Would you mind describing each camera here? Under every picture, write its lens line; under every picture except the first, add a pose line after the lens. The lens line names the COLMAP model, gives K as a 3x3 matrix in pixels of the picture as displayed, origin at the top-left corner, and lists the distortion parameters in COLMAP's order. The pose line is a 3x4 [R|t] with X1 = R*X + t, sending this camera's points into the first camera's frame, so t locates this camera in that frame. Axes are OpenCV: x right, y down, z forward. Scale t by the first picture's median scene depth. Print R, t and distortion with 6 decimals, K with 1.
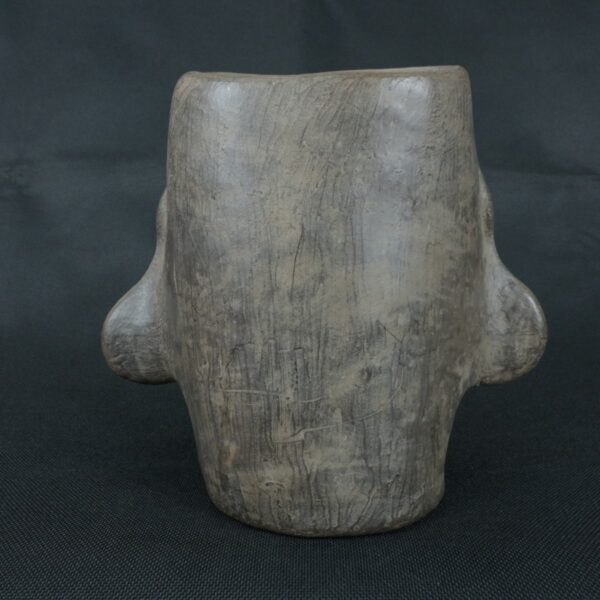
lens RADIAL K [[621.5, 0, 300.0], [0, 621.5, 300.0], [0, 0, 1]] dist [0.003119, 0.001082]
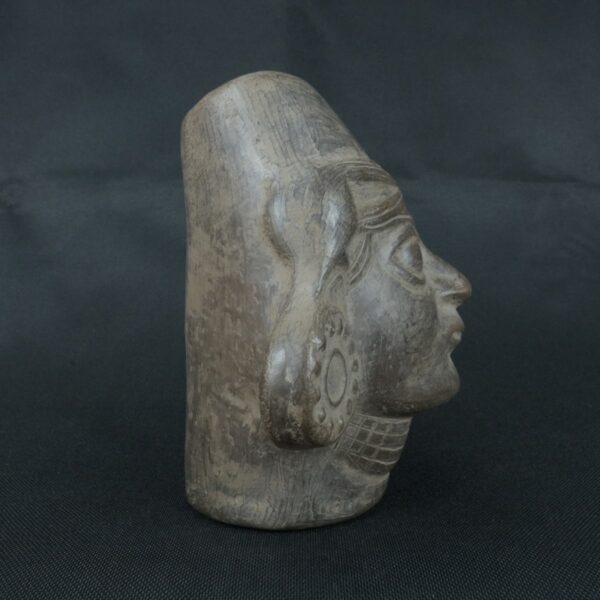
lens RADIAL K [[621.5, 0, 300.0], [0, 621.5, 300.0], [0, 0, 1]] dist [0.003119, 0.001082]
pose [[-0.070750, 0.090749, -0.993357, 1.310510], [-0.077390, 0.992352, 0.096170, -0.152349], [0.994487, 0.083680, -0.063185, 1.274975]]
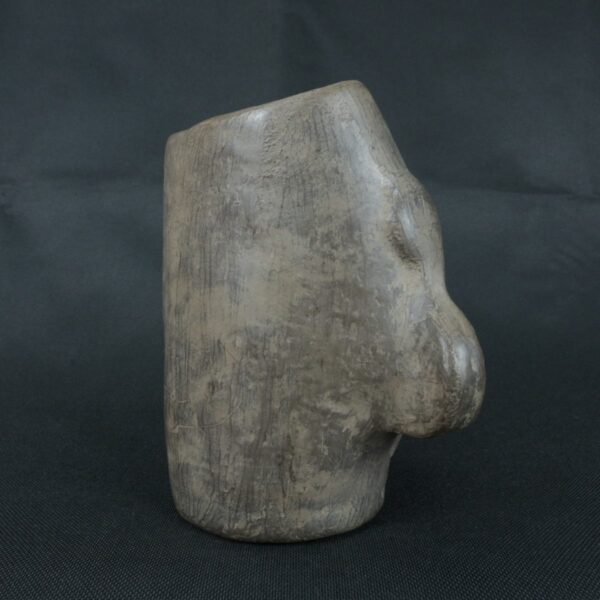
lens RADIAL K [[621.5, 0, 300.0], [0, 621.5, 300.0], [0, 0, 1]] dist [0.003119, 0.001082]
pose [[0.652990, 0.058514, -0.755103, 1.018167], [-0.071316, 0.997332, 0.015613, -0.063234], [0.754002, 0.043656, 0.655420, 0.379103]]
